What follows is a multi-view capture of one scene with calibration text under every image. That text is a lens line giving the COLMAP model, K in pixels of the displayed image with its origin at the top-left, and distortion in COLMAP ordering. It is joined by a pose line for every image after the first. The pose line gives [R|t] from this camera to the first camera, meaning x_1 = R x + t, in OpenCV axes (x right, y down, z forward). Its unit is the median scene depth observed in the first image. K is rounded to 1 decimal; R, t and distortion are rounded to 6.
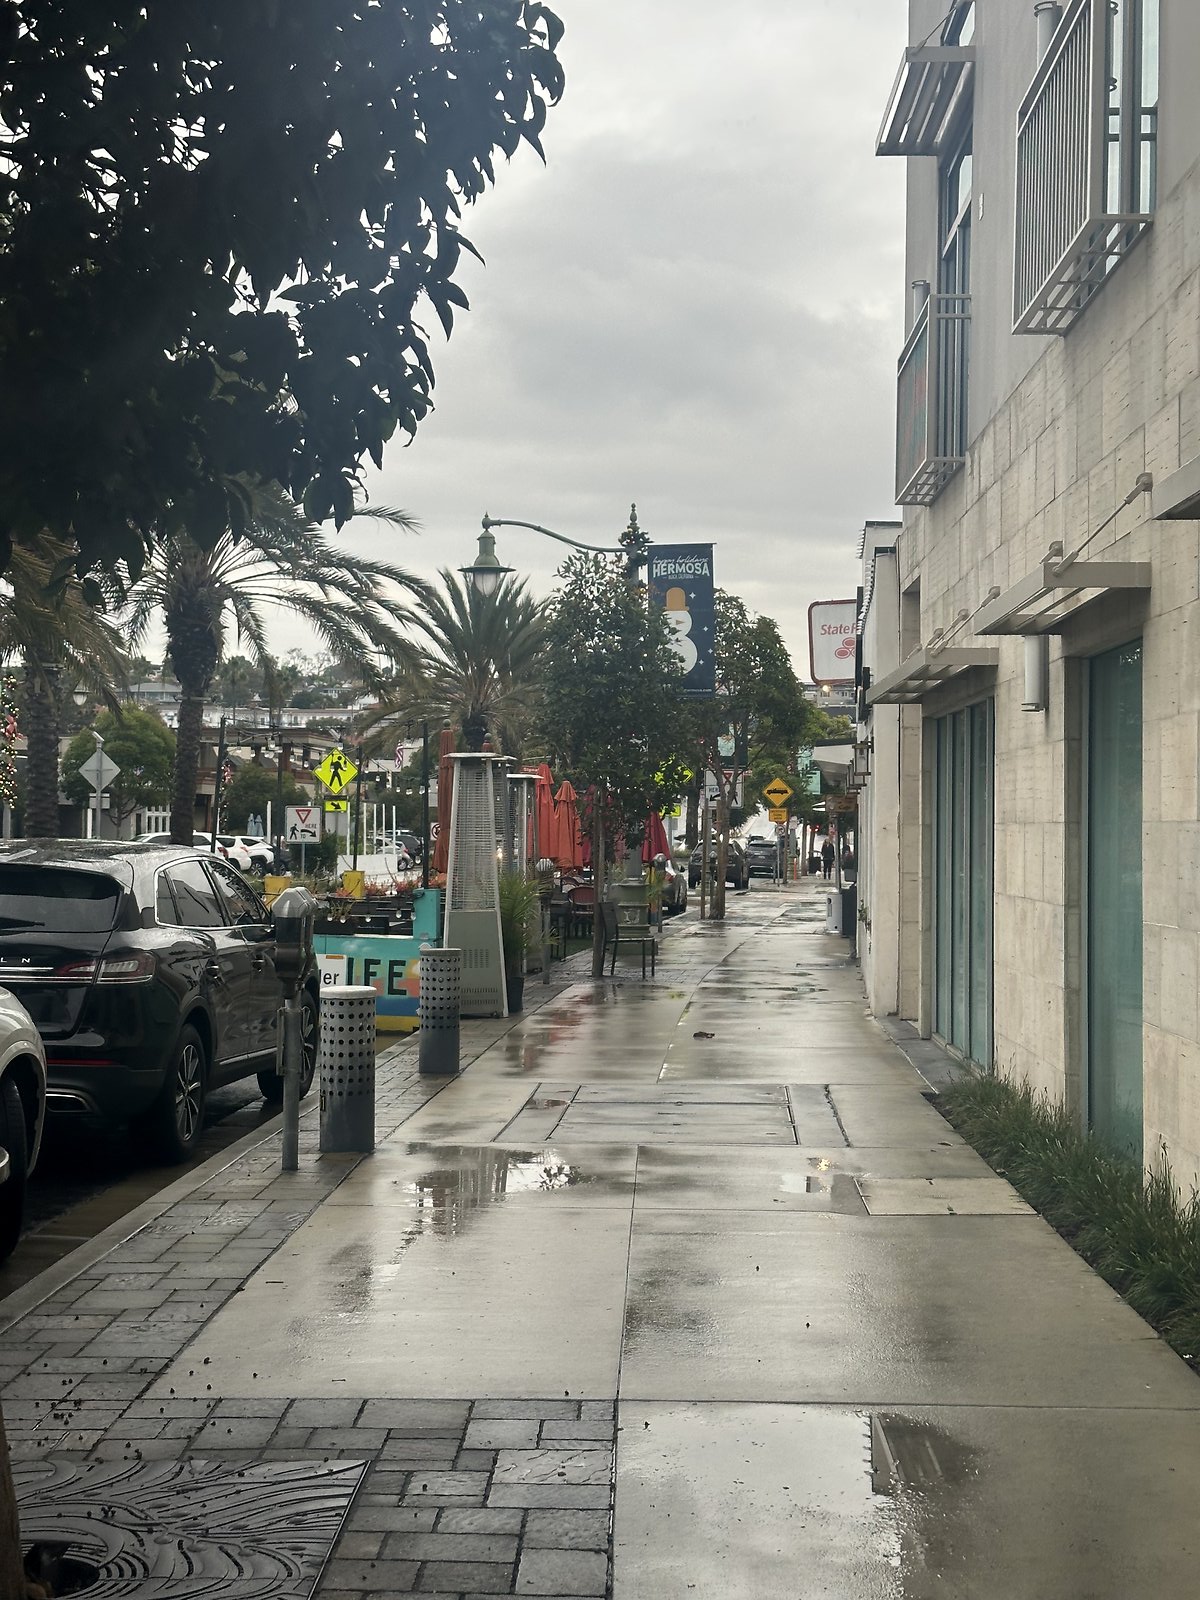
lens RADIAL K [[2204.5, 0, 602.6], [0, 2204.5, 708.9], [0, 0, 1]] dist [0.113240, -0.013836]
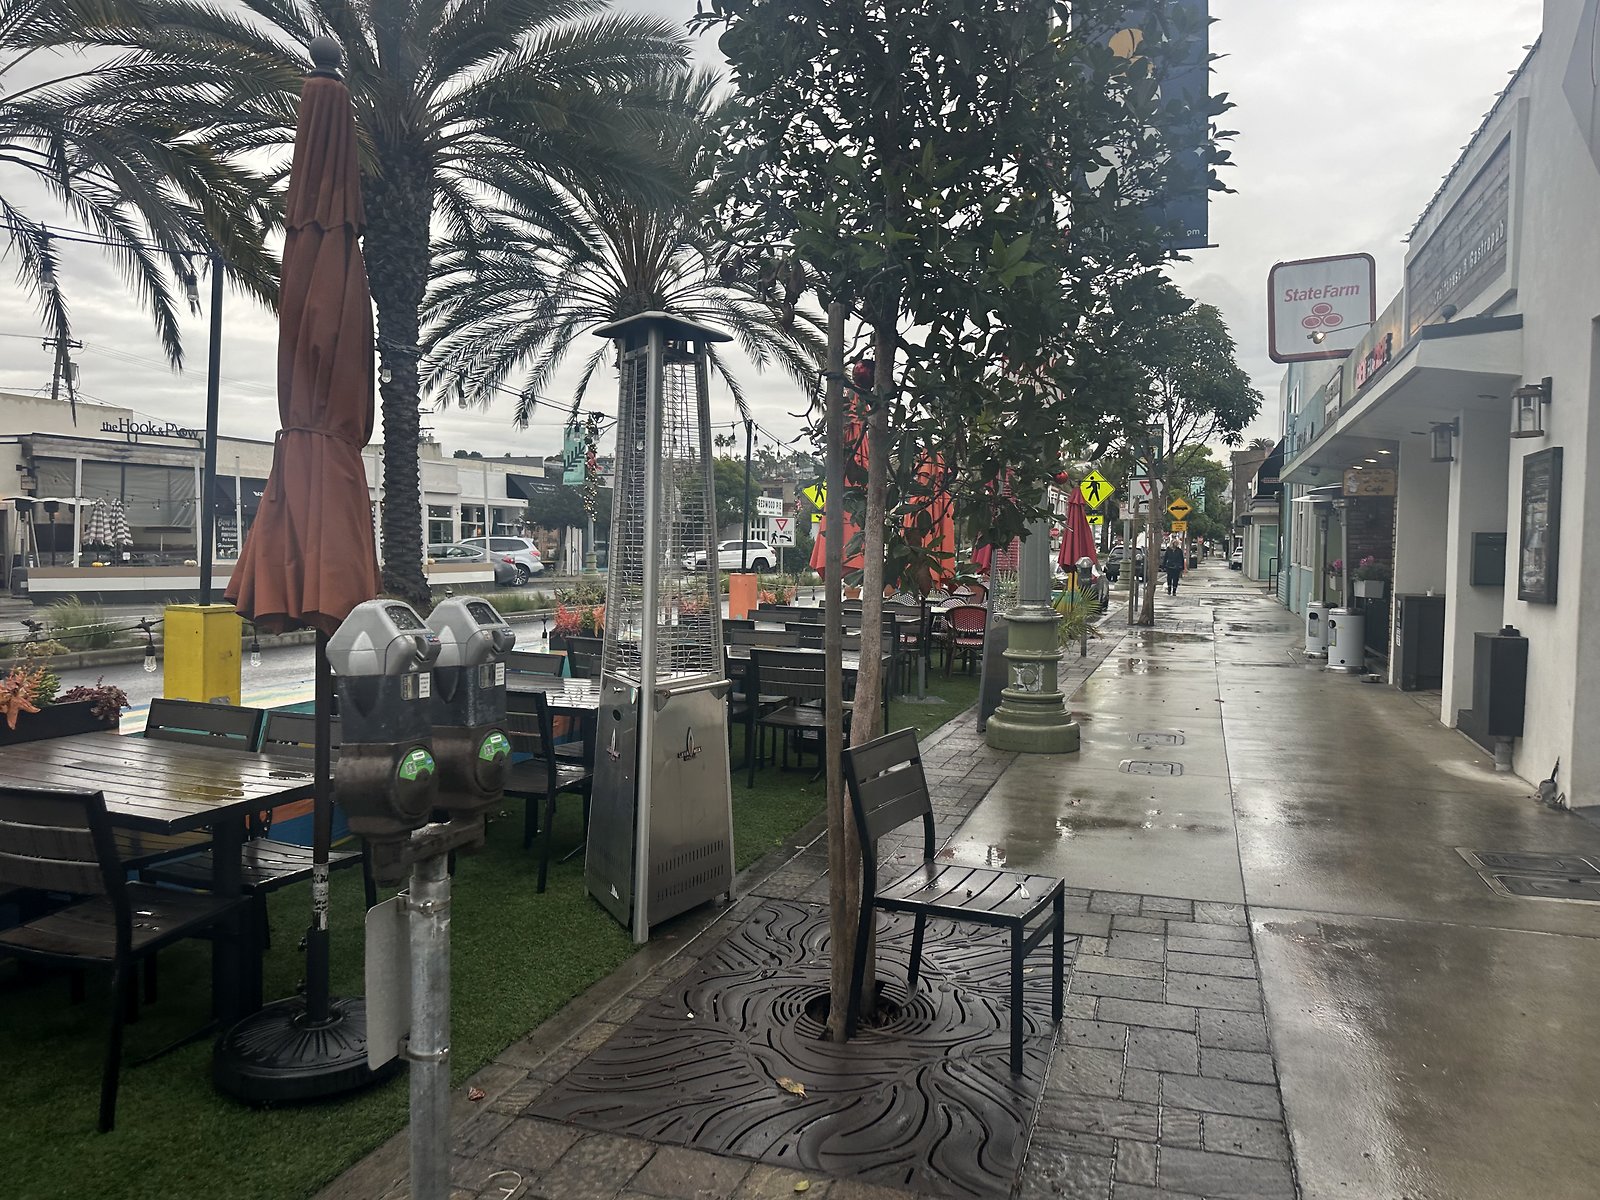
lens RADIAL K [[1129.3, 0, 796.5], [0, 1129.3, 584.7], [0, 0, 1]] dist [0.082407, -0.108573]
pose [[0.975385, 0.009704, -0.220294, 0.012135], [0.010681, 0.995779, 0.091156, 0.030600], [0.220249, -0.091265, 0.971165, 0.478968]]
